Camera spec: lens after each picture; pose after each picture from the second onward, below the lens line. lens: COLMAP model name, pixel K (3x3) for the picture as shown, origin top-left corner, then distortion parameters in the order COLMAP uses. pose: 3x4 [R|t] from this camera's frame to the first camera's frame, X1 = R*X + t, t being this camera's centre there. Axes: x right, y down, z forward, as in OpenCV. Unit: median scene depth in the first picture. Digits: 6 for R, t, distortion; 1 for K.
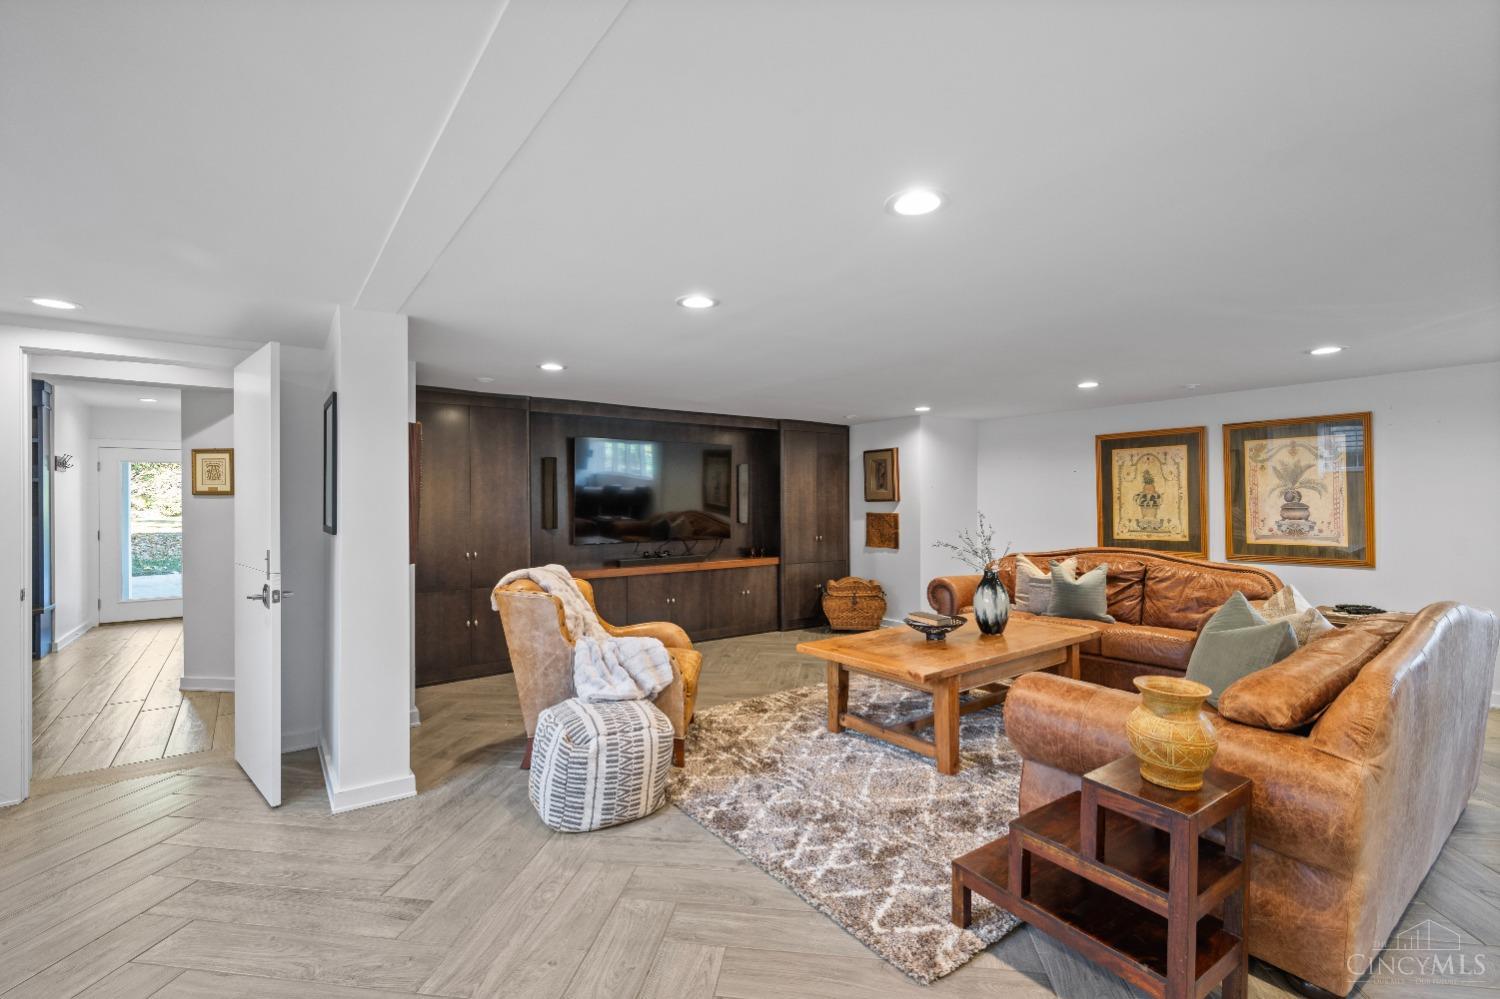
lens RADIAL K [[675.6, 0, 746.3], [0, 675.6, 501.0], [0, 0, 1]] dist [-0.001129, -0.000364]
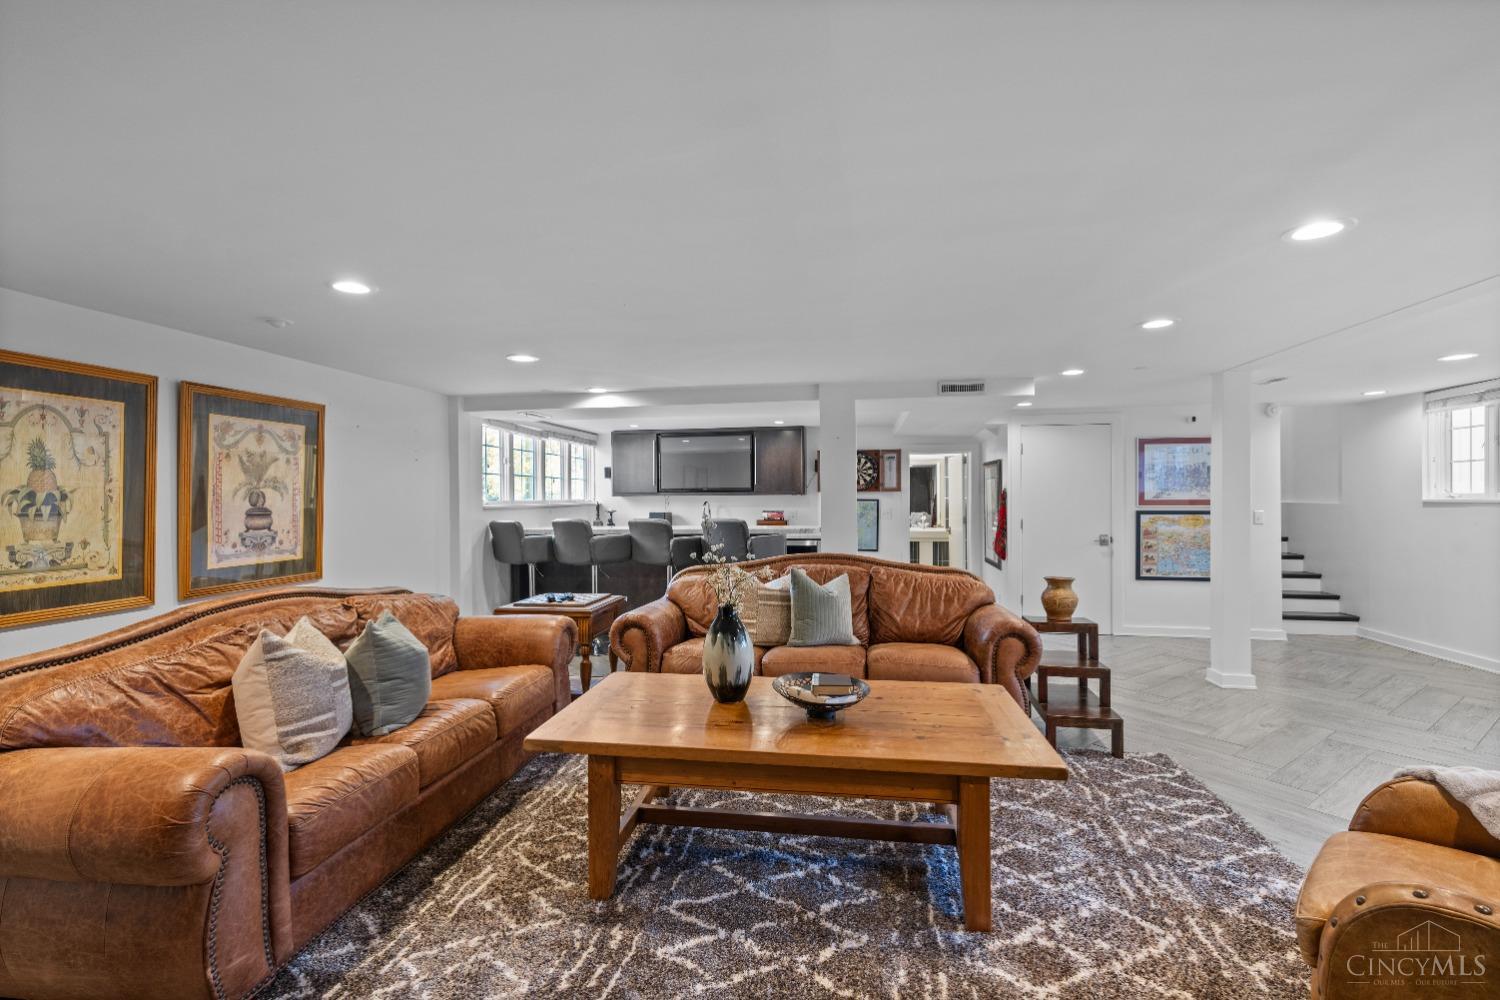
lens RADIAL K [[675.6, 0, 749.2], [0, 675.6, 495.2], [0, 0, 1]] dist [-0.001129, -0.000364]
pose [[-0.693889, 0.009942, 0.720013, -0.098904], [0.002789, 0.999934, -0.011119, -0.000759], [-0.720076, -0.005707, -0.693872, 1.091914]]
